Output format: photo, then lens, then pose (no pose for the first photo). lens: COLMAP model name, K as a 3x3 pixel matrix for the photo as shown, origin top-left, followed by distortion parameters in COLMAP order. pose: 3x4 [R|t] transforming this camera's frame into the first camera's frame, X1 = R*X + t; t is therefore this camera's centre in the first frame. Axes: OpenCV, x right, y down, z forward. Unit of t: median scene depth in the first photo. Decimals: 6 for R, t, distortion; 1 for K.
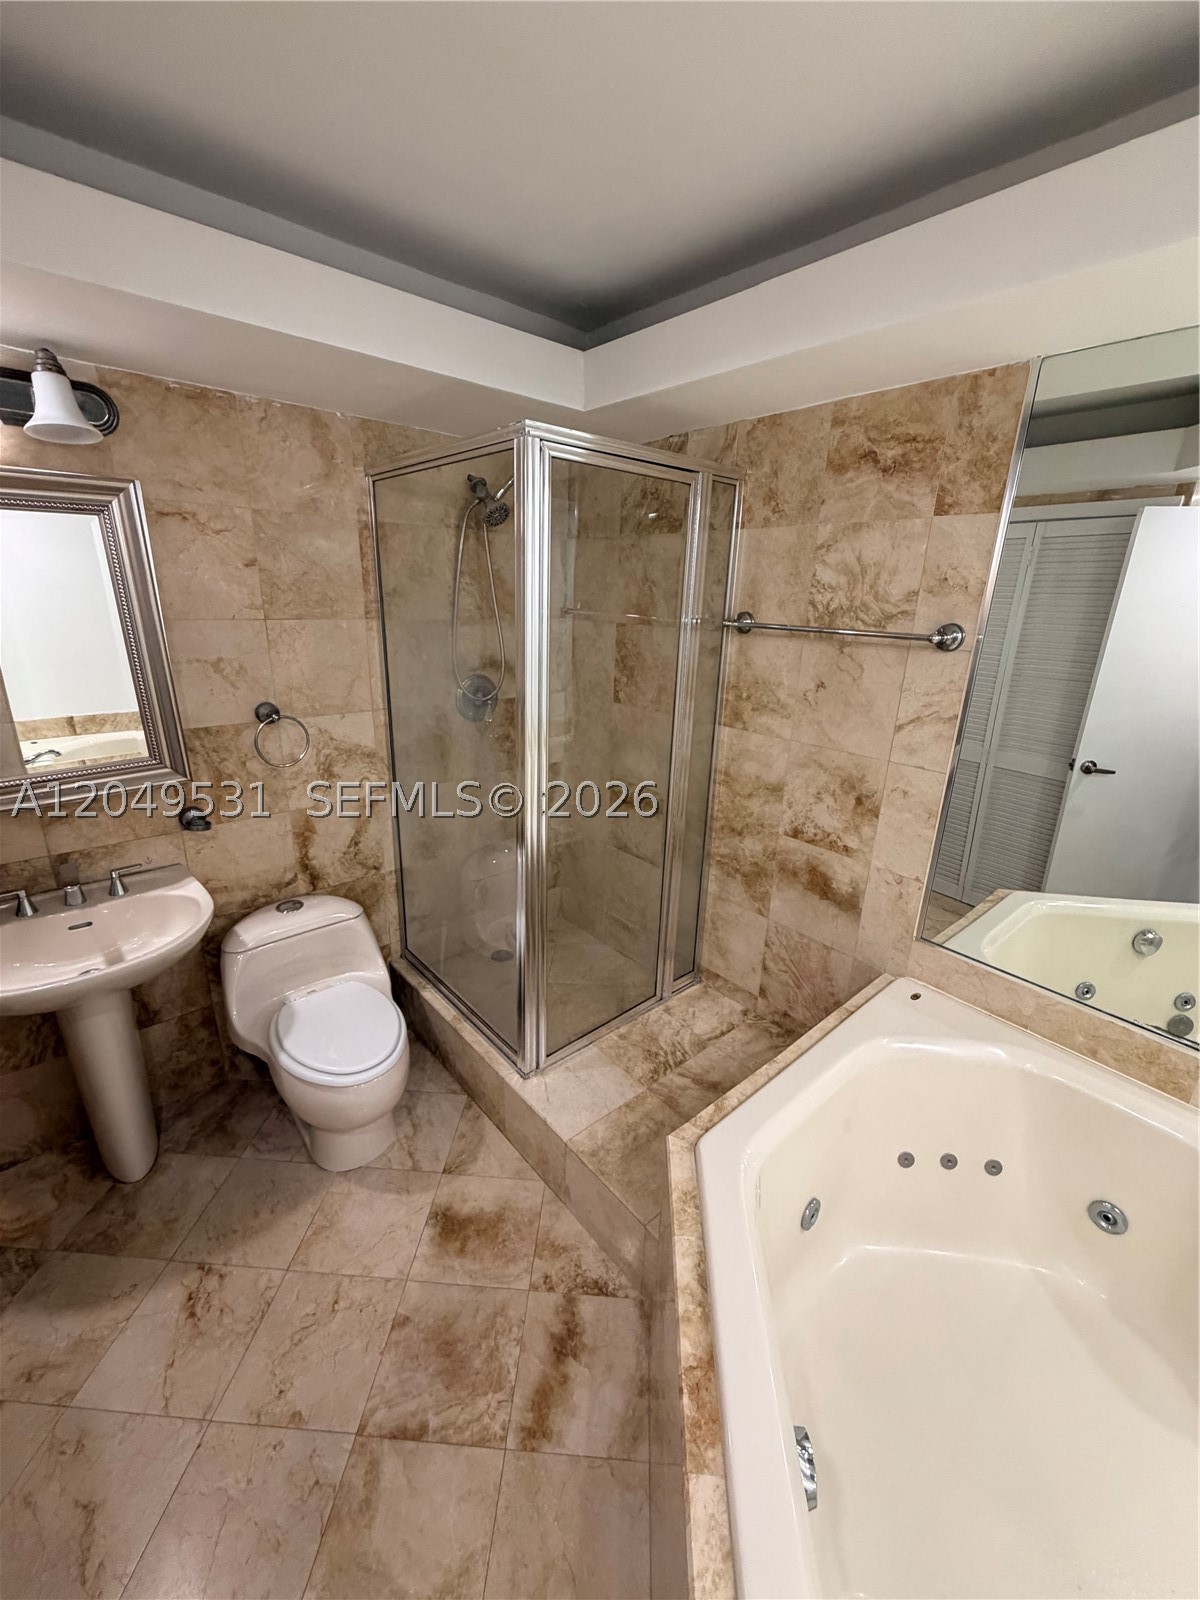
lens RADIAL K [[635.9, 0, 598.8], [0, 635.9, 796.8], [0, 0, 1]] dist [-0.000039, 0.000033]
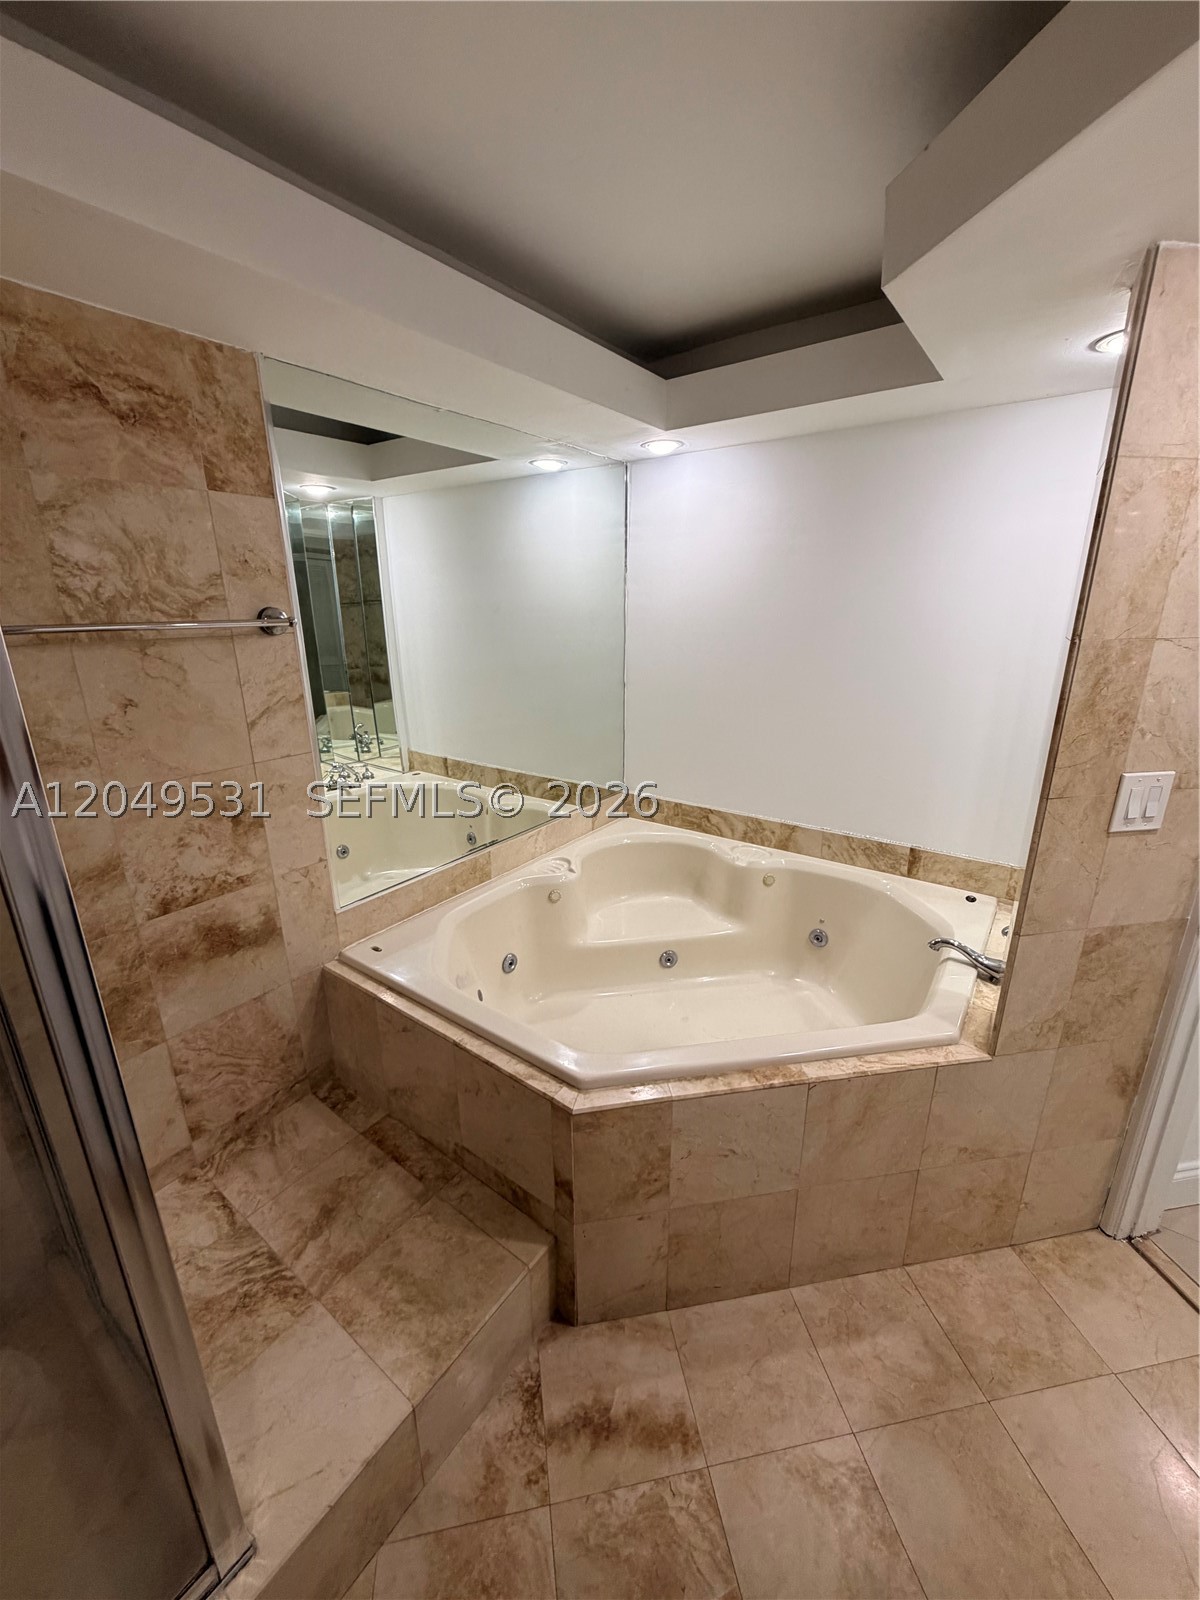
lens RADIAL K [[635.9, 0, 598.8], [0, 635.9, 796.8], [0, 0, 1]] dist [-0.000039, 0.000033]
pose [[-0.221739, -0.313866, 0.923212, -0.520610], [0.302138, 0.878070, 0.371087, -0.208242], [-0.927116, 0.361222, -0.099872, 0.674180]]
